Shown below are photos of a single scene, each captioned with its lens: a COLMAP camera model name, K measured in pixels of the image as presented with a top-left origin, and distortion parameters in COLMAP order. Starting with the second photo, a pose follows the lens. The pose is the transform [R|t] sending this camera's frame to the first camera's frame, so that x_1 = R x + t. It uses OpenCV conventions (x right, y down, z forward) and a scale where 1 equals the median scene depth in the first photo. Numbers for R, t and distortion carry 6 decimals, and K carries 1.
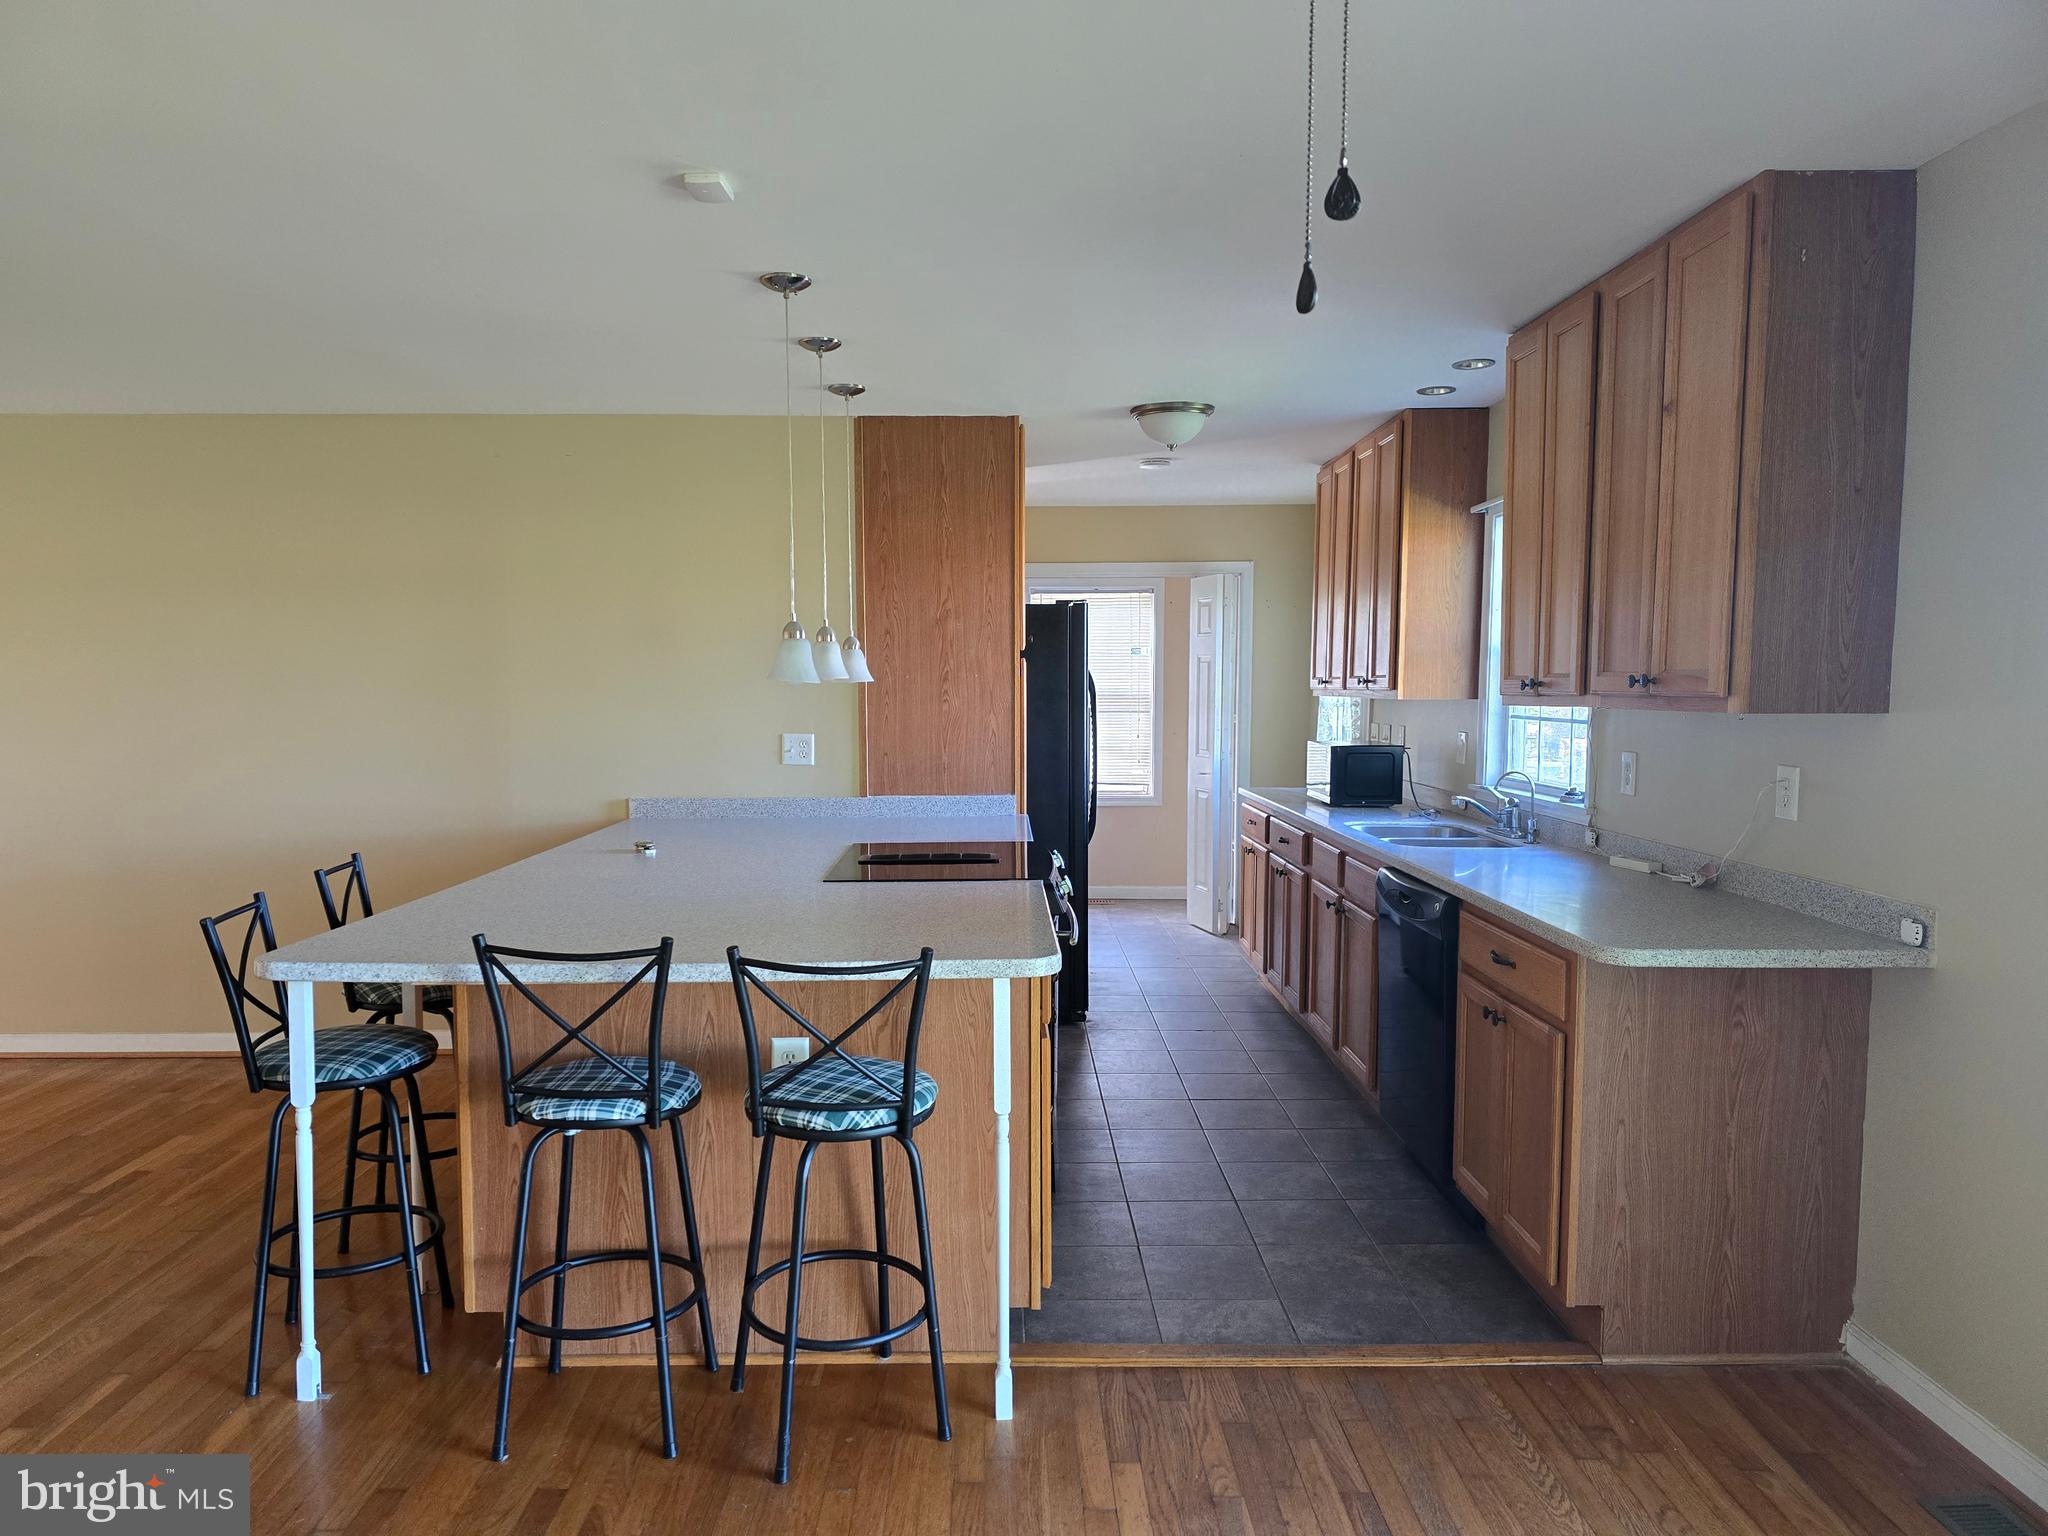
lens RADIAL K [[1376.5, 0, 1011.7], [0, 1376.5, 786.7], [0, 0, 1]] dist [0.061937, -0.061755]
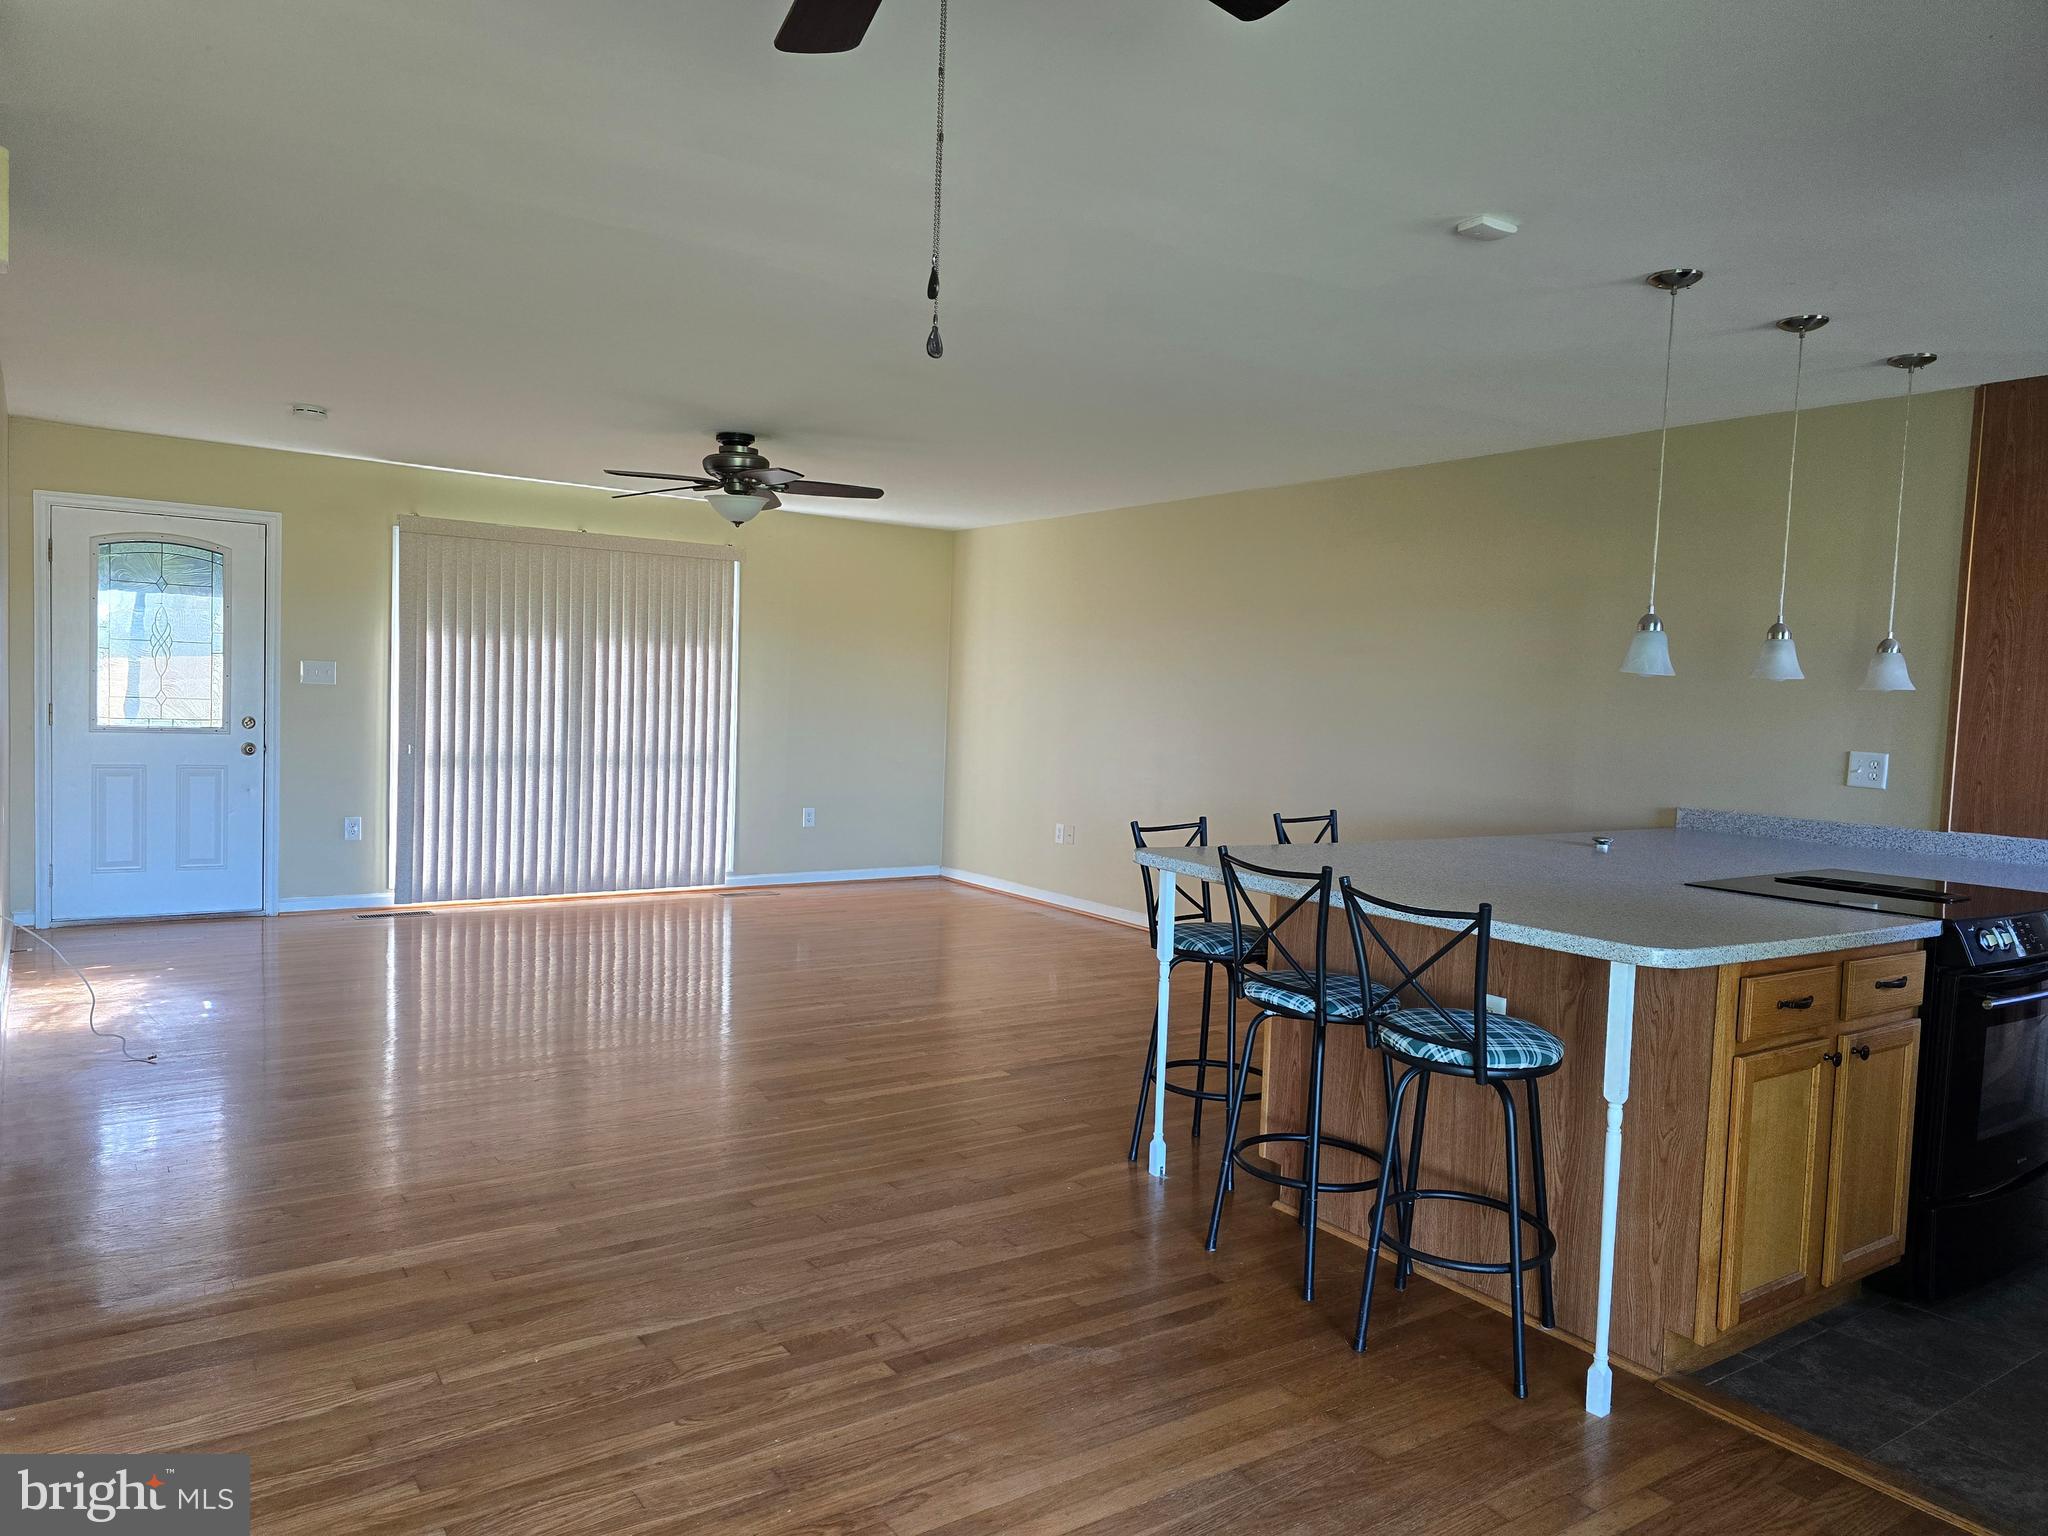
lens RADIAL K [[1376.5, 0, 1011.6], [0, 1376.5, 774.9], [0, 0, 1]] dist [0.061937, -0.061755]
pose [[0.561867, 0.074824, -0.823837, 0.503640], [-0.104027, 0.994386, 0.019367, 0.029439], [0.820661, 0.074819, 0.566496, 0.069068]]
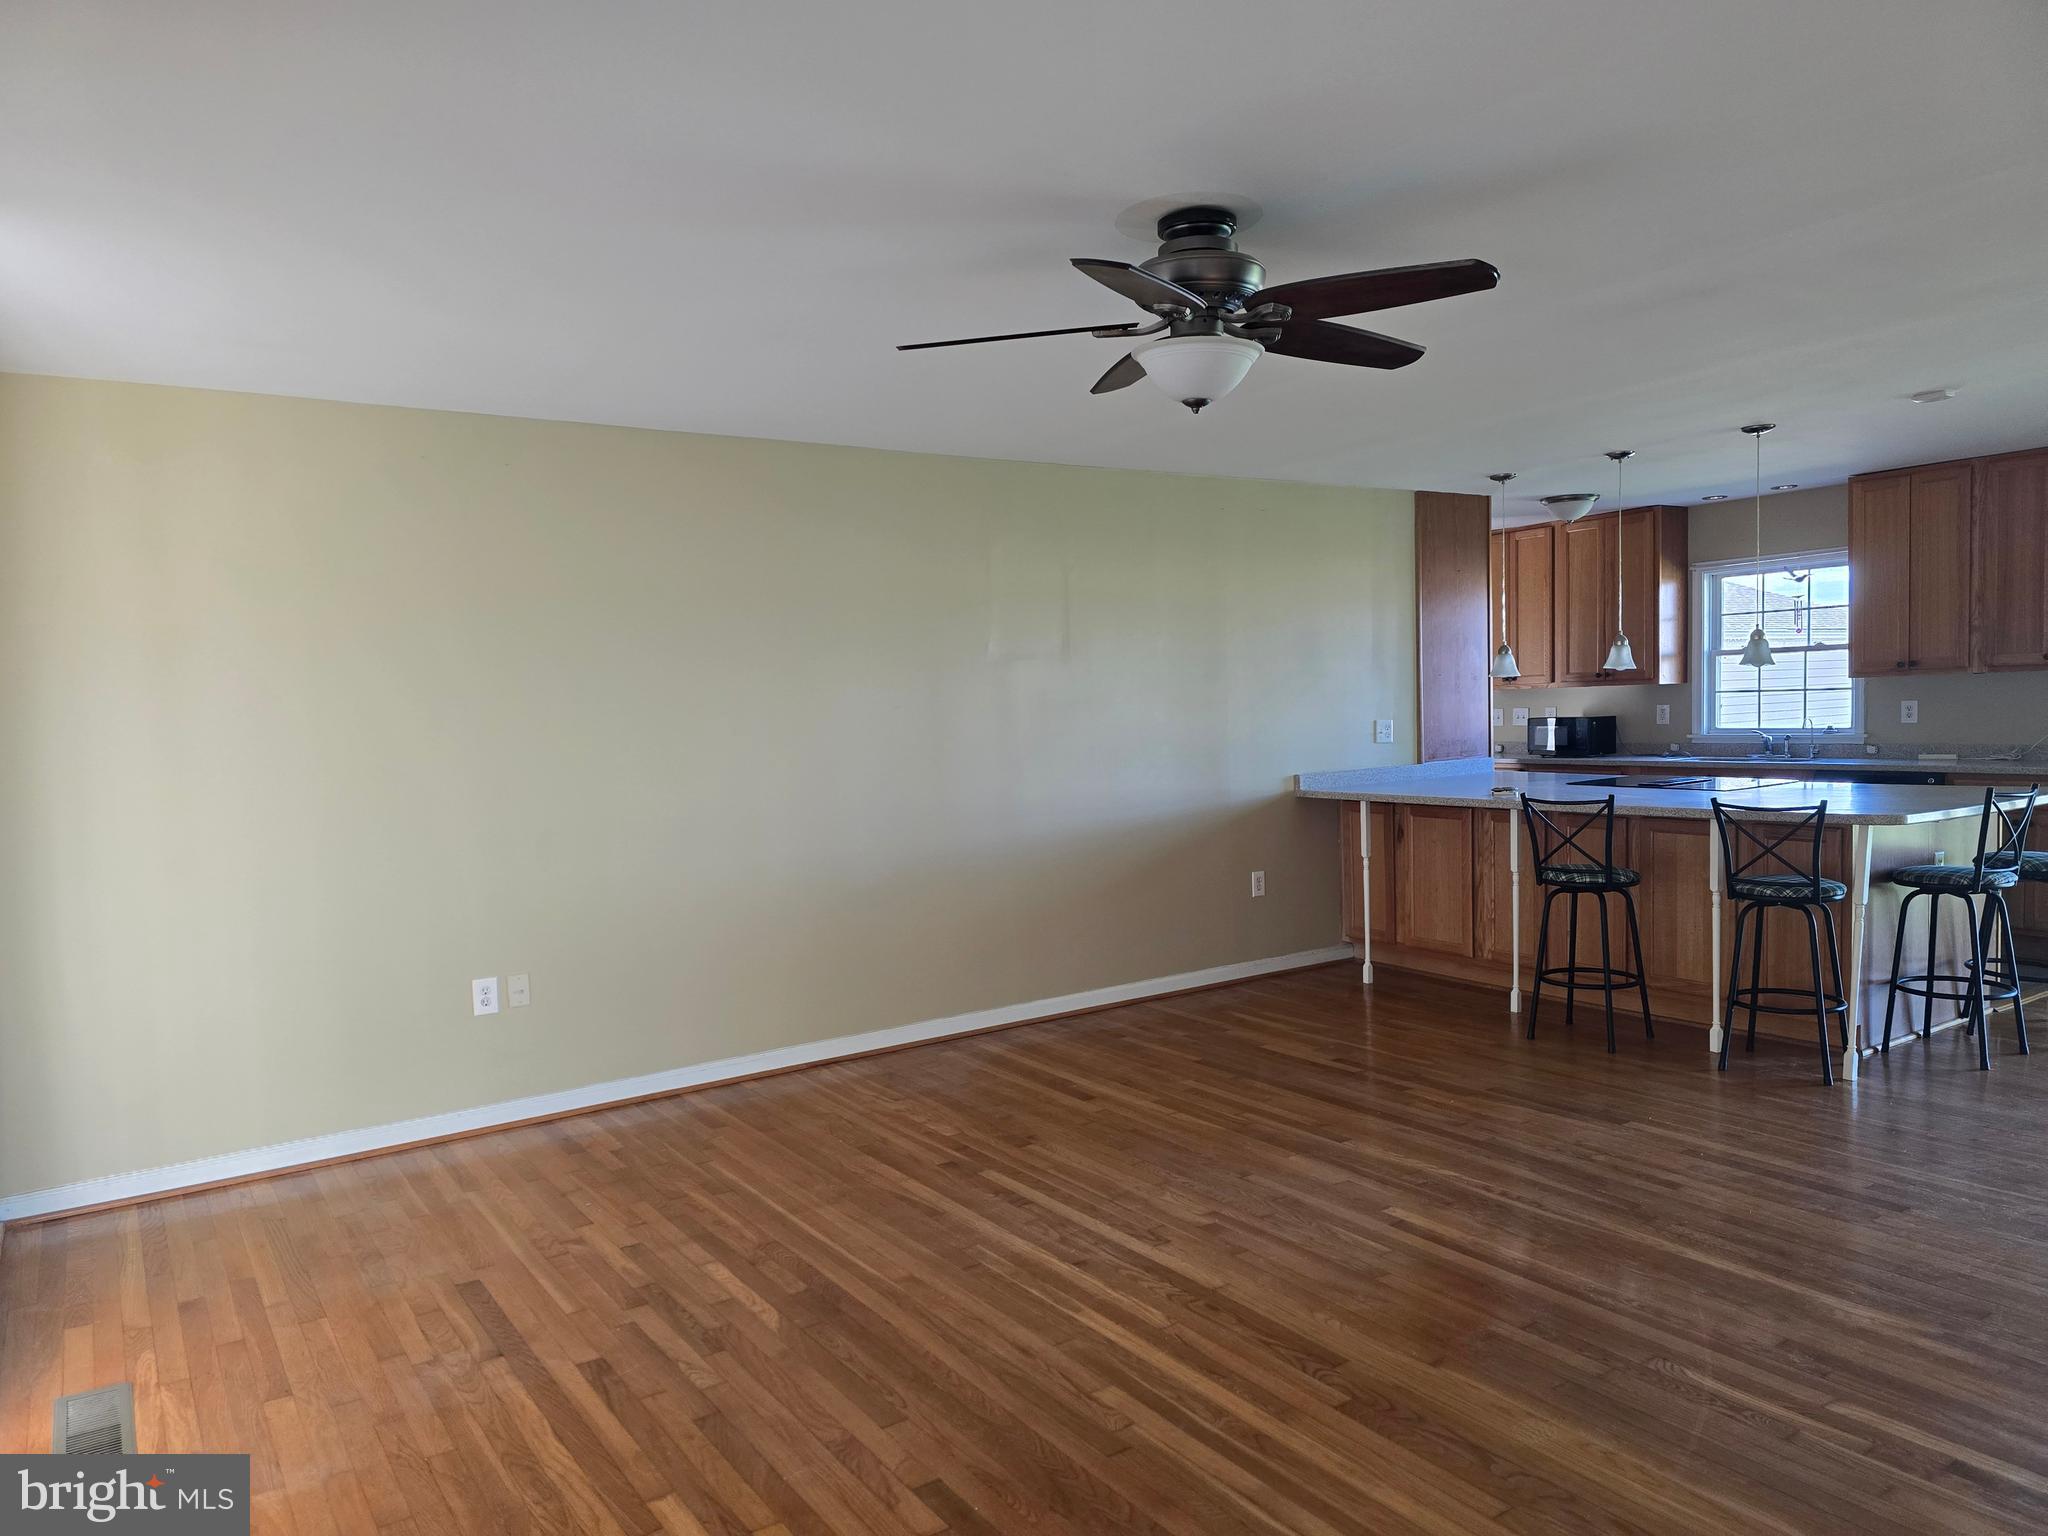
lens RADIAL K [[1376.5, 0, 1008.8], [0, 1376.5, 792.1], [0, 0, 1]] dist [0.061937, -0.061755]
pose [[0.834737, -0.064491, 0.546859, -2.210701], [0.076815, 0.997045, 0.000330, 0.006336], [-0.545265, 0.041731, 0.837224, 0.112887]]
